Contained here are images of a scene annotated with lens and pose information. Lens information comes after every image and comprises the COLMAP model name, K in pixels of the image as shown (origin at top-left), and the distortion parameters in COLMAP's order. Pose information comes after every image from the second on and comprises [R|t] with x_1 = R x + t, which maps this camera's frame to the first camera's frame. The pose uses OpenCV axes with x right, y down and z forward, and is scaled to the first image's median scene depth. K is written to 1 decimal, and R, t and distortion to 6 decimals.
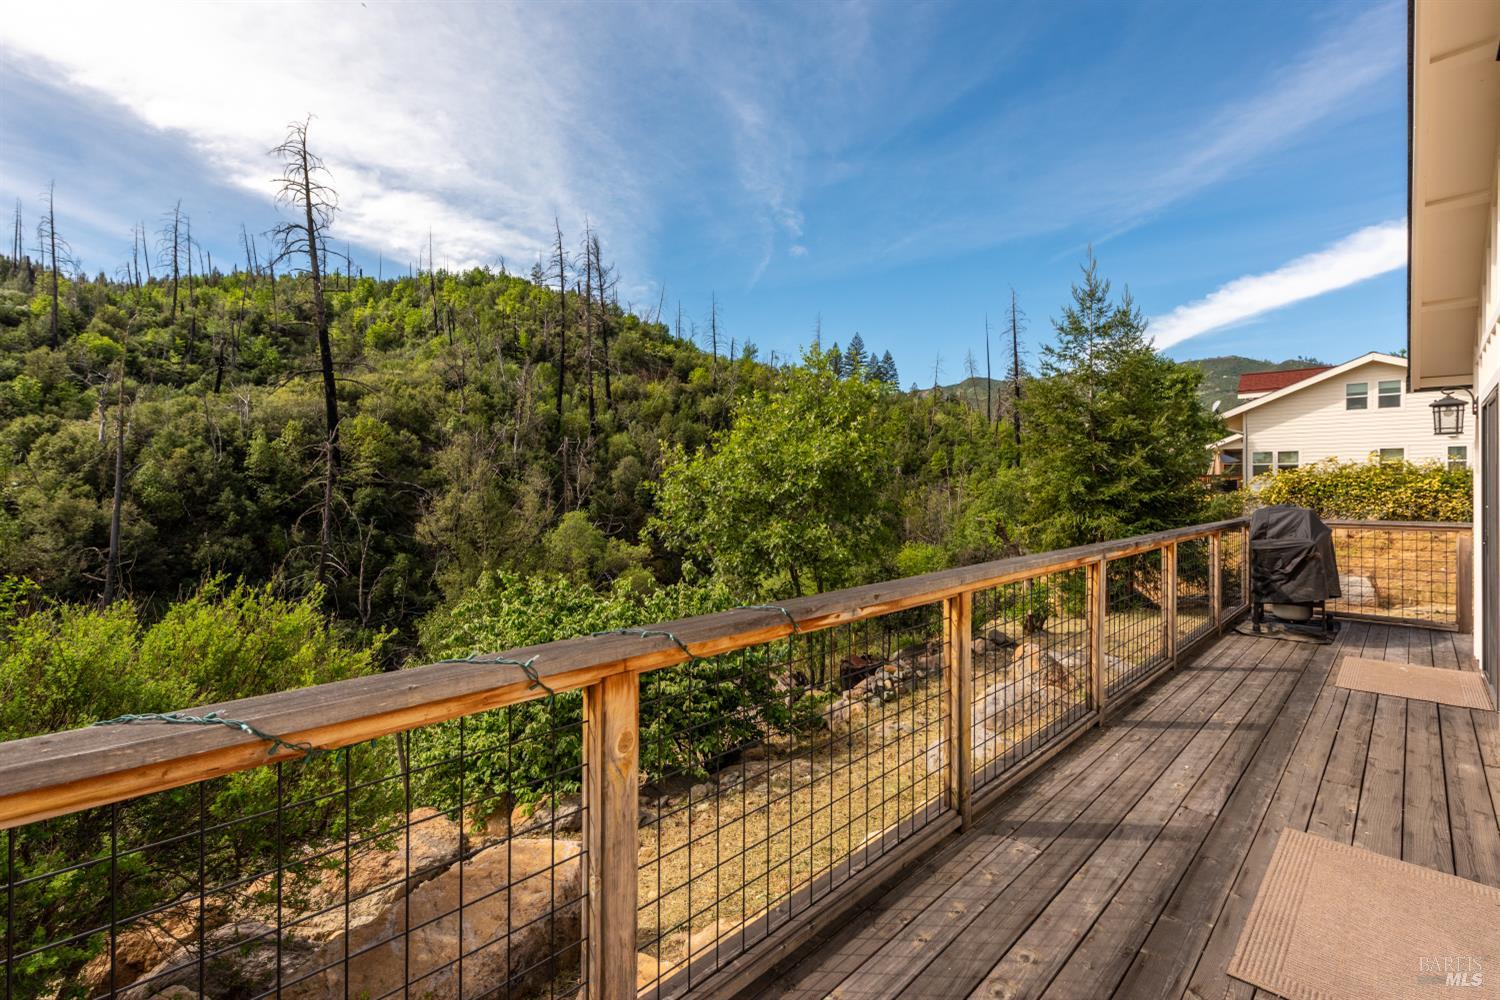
lens RADIAL K [[657.1, 0, 754.4], [0, 657.1, 483.3], [0, 0, 1]] dist [0.003674, 0.000392]
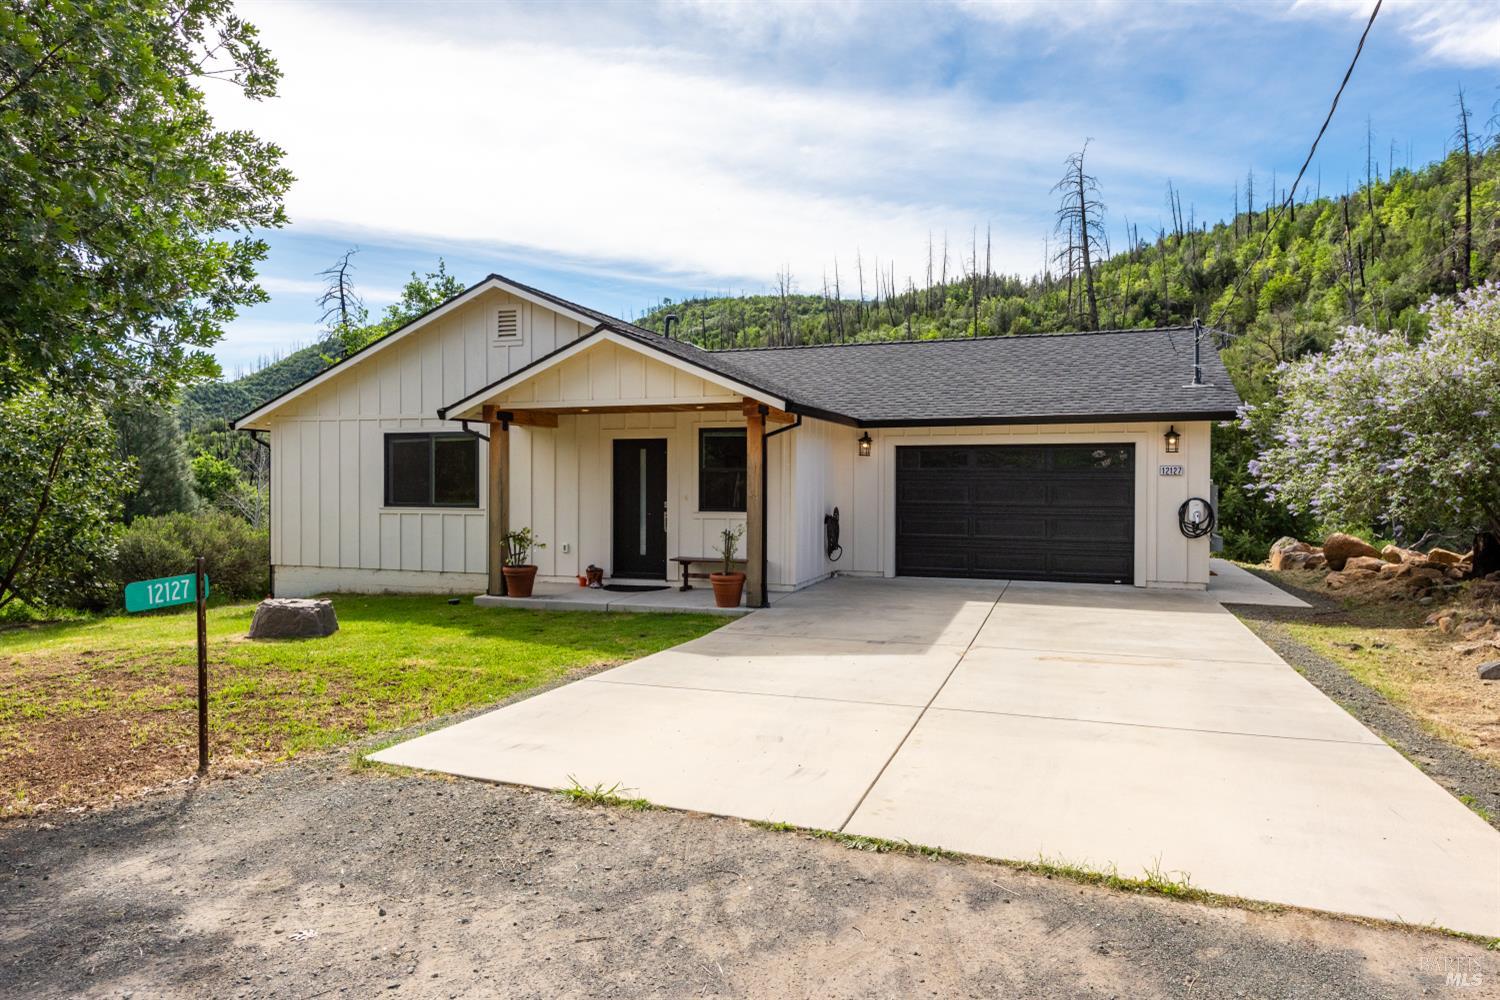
lens RADIAL K [[939.2, 0, 749.9], [0, 939.2, 482.2], [0, 0, 1]] dist [0.008467, -0.000006]
pose [[0.433530, 0.002413, -0.901136, 0.253846], [0.000431, 0.999996, 0.002885, -0.000879], [0.901139, -0.001639, 0.433527, -0.088660]]
